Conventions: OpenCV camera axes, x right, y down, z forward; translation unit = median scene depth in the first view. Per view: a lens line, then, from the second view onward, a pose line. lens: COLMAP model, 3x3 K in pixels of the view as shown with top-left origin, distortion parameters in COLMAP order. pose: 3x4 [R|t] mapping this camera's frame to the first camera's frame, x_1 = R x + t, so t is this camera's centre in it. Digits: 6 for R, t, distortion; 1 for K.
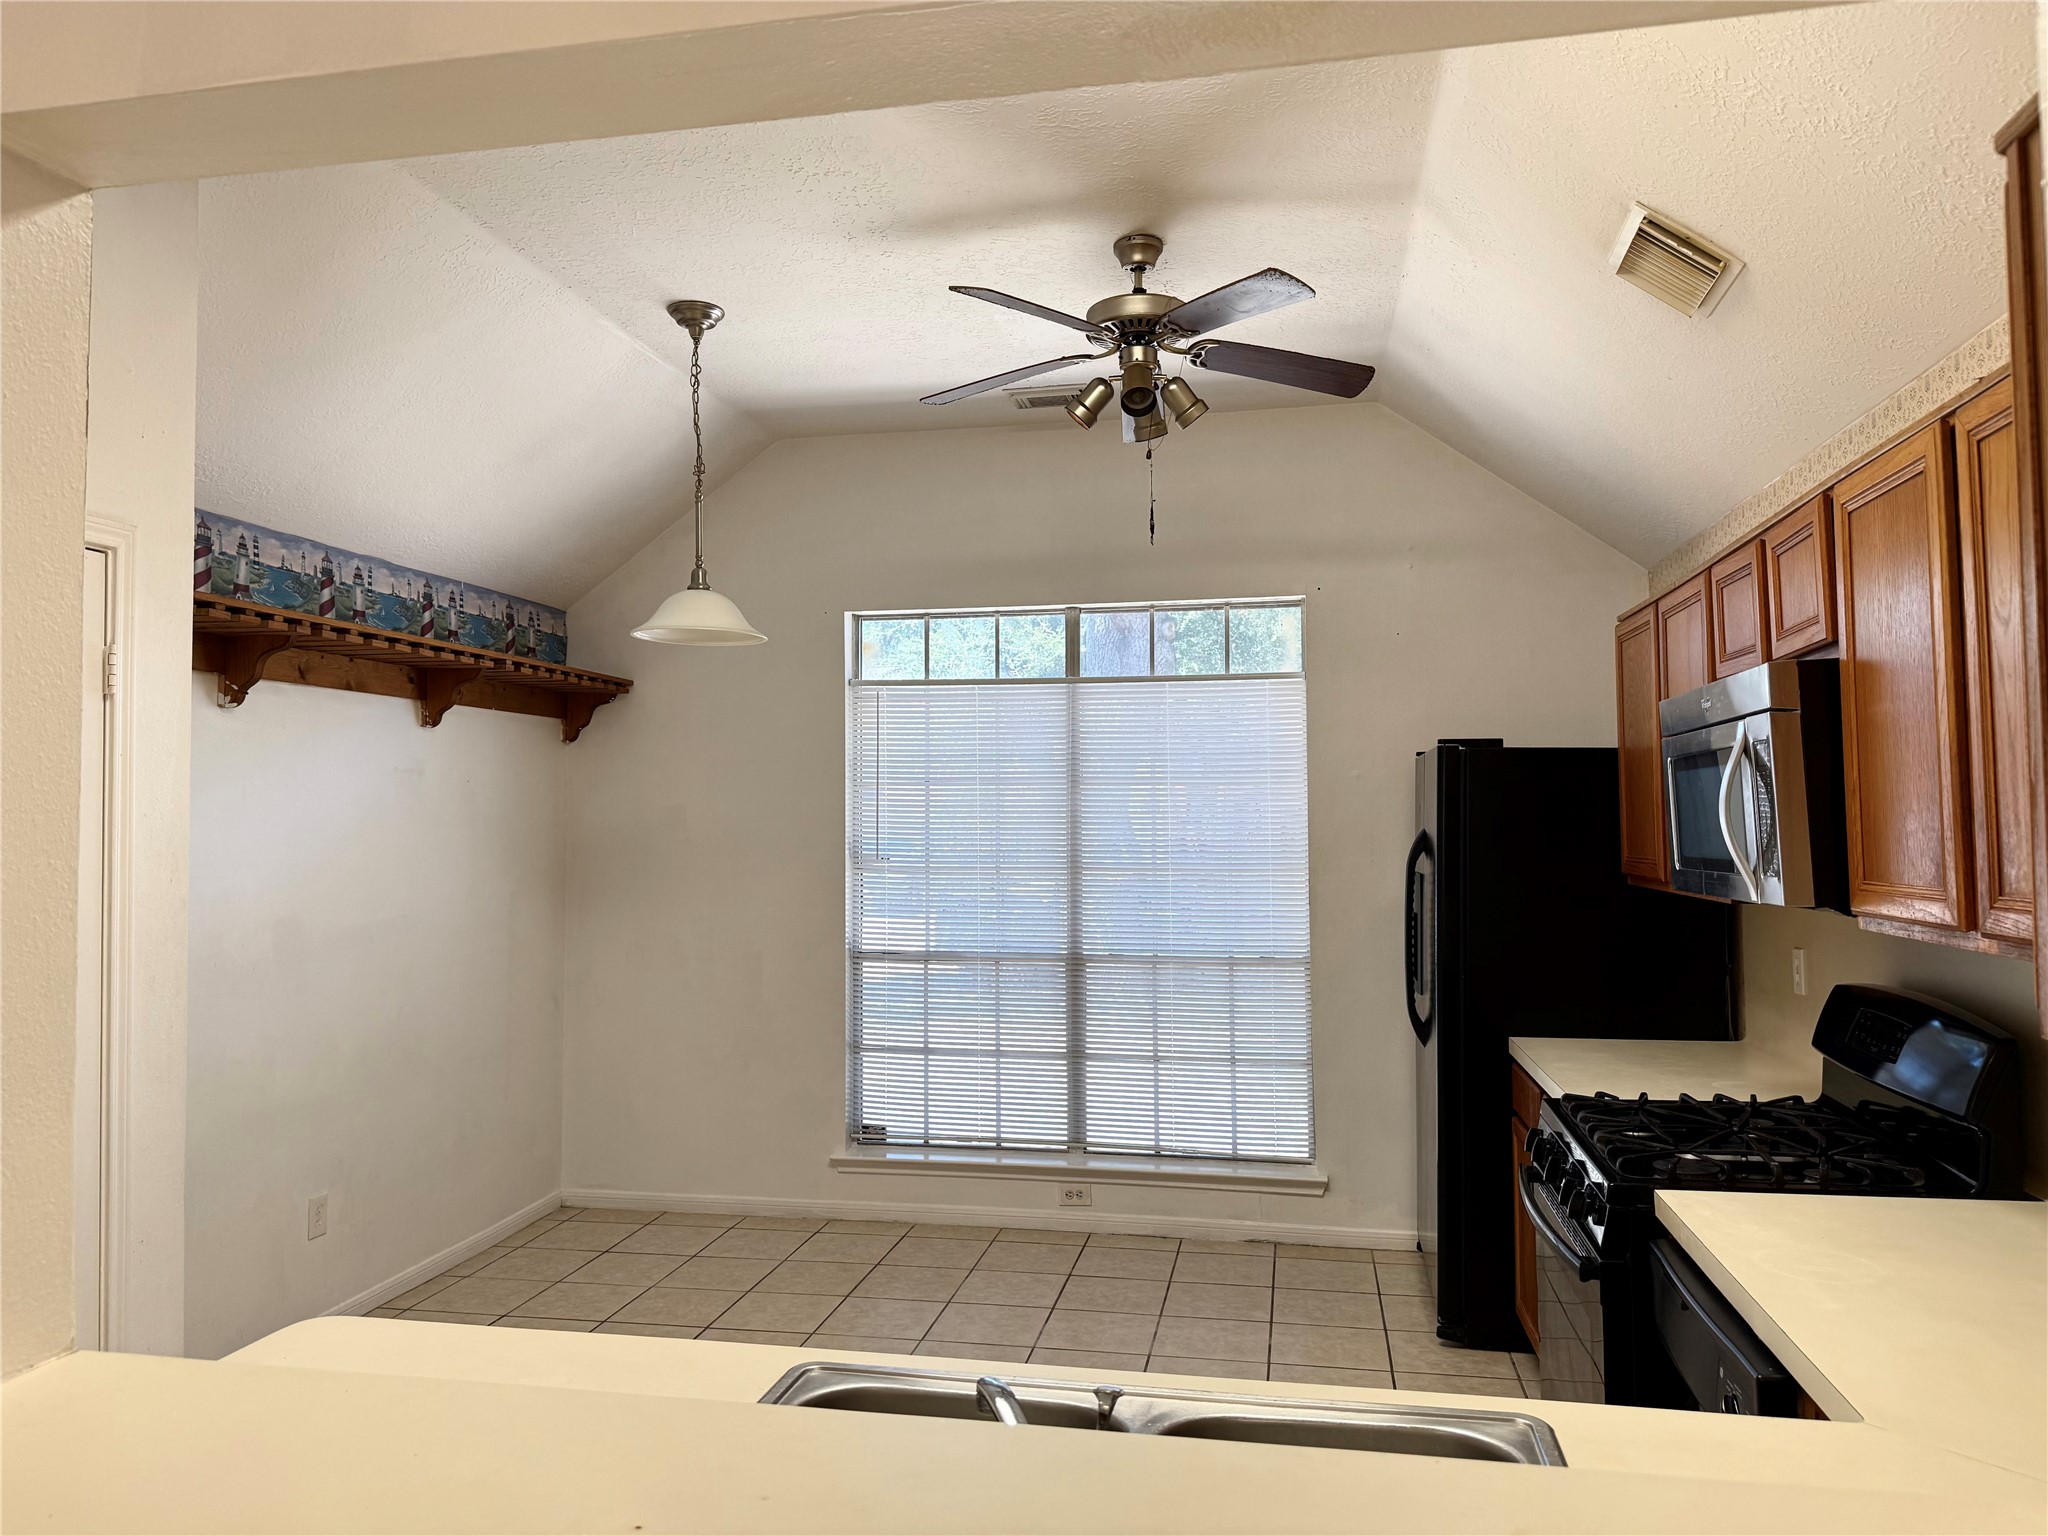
lens RADIAL K [[1432.0, 0, 1032.7], [0, 1432.0, 768.9], [0, 0, 1]] dist [0.041837, -0.045091]
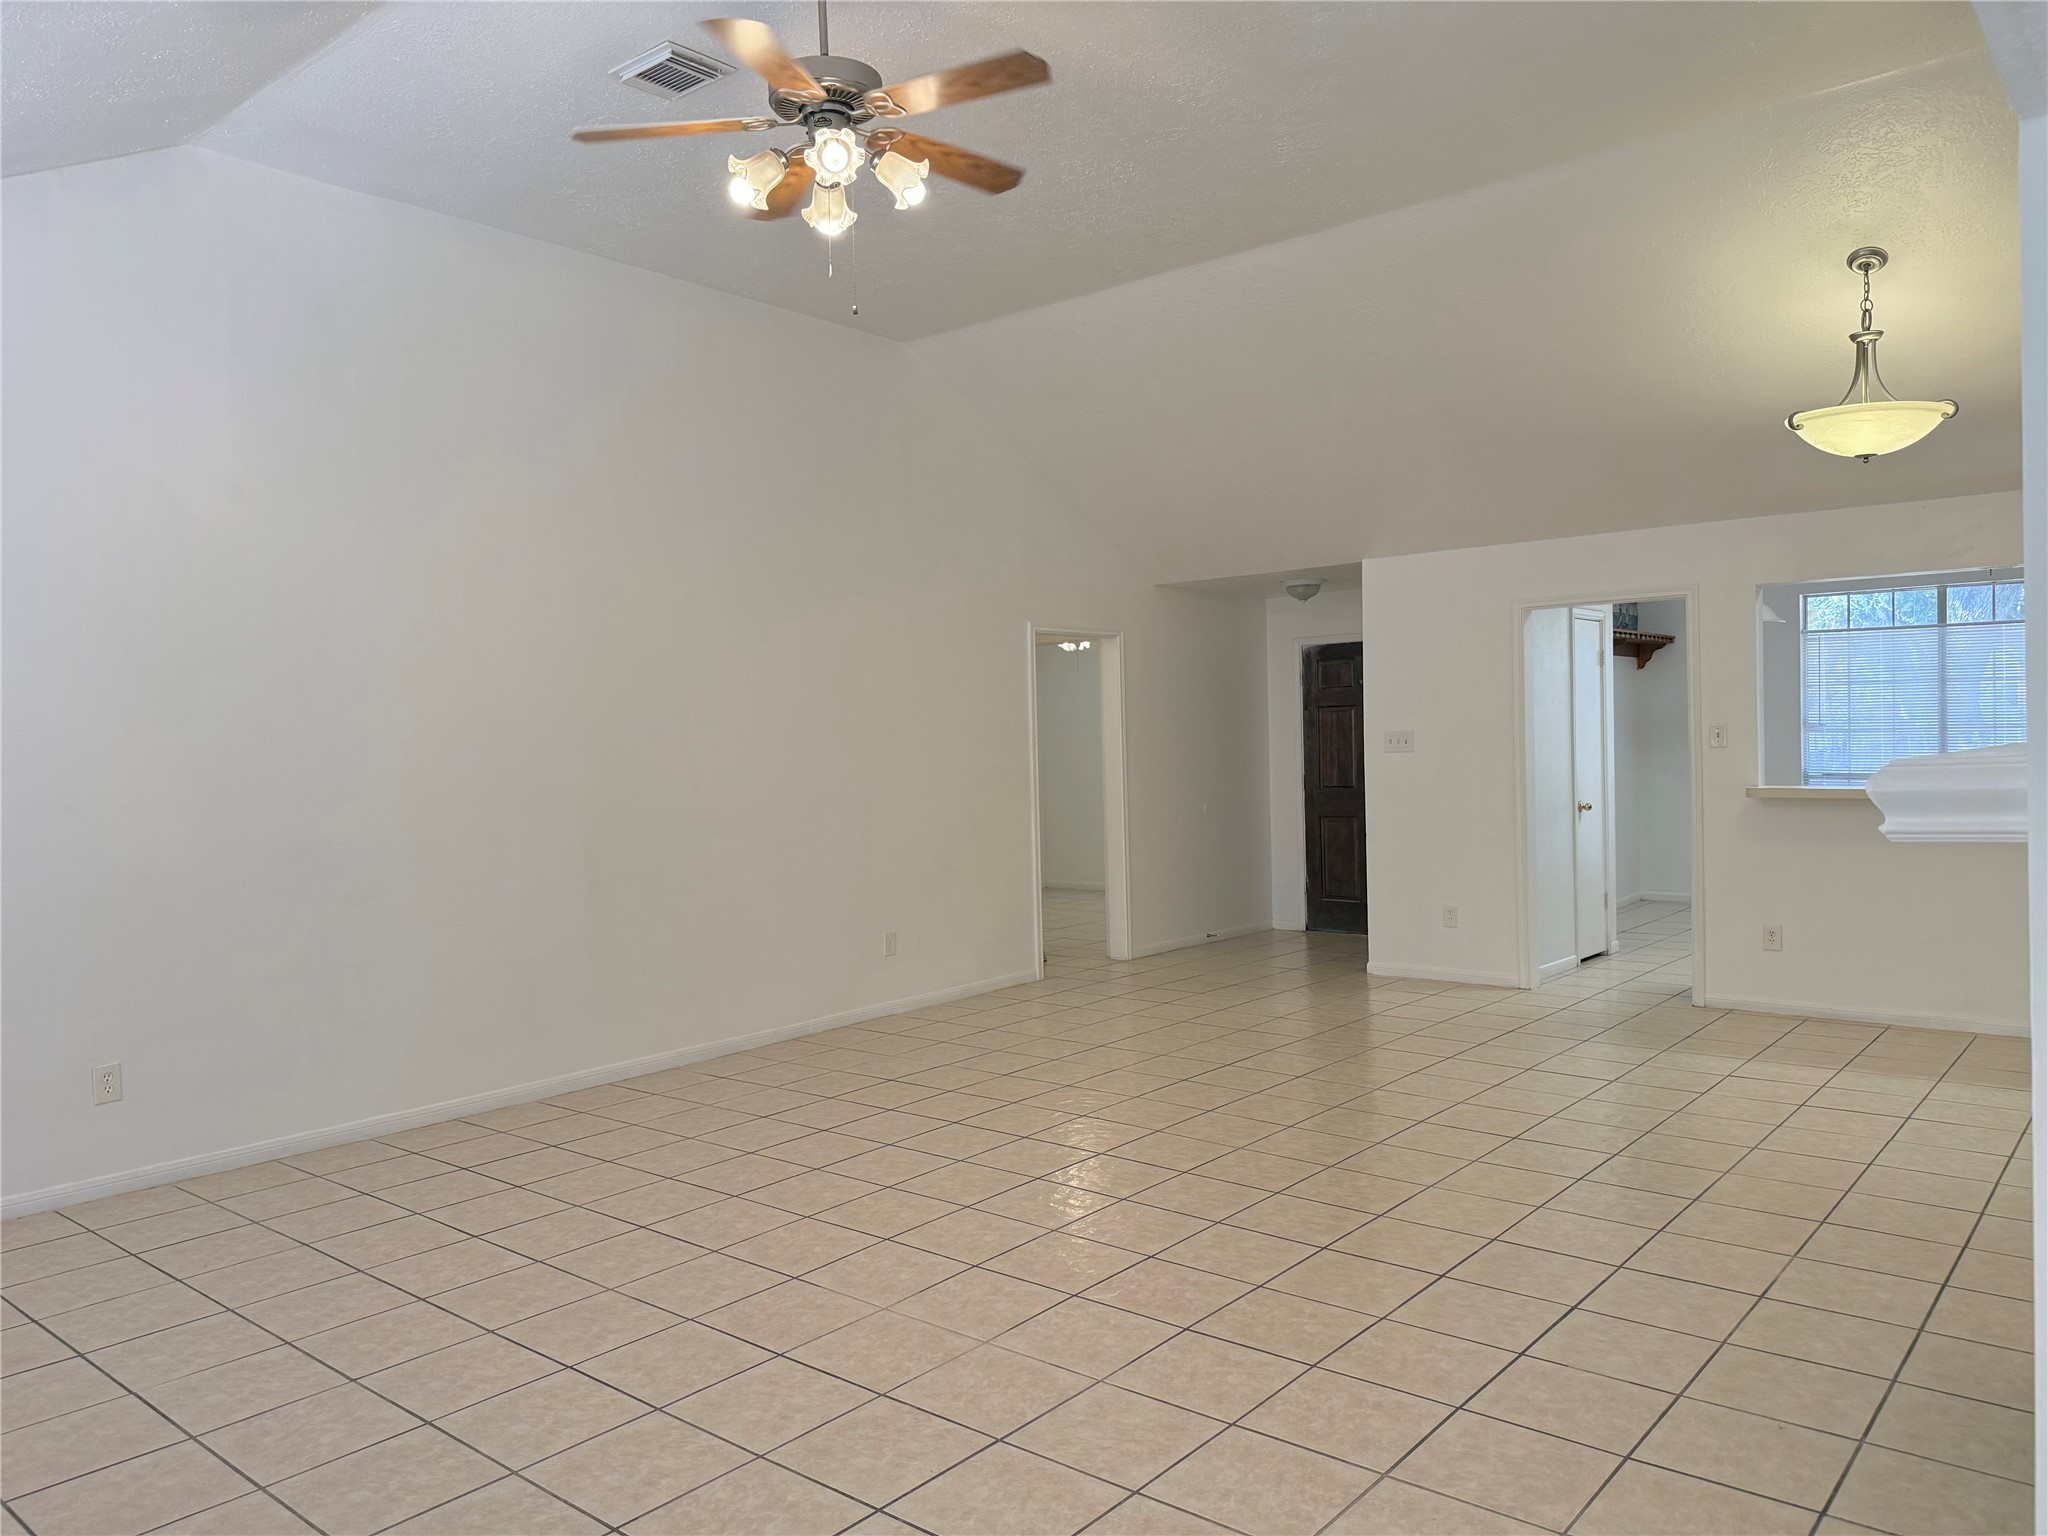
lens RADIAL K [[1432.0, 0, 1032.9], [0, 1432.0, 772.5], [0, 0, 1]] dist [0.041837, -0.045091]
pose [[0.881836, 0.000604, -0.471555, -0.135412], [0.032951, 0.997476, 0.062897, -0.031986], [0.470403, -0.071003, 0.879591, -1.280550]]
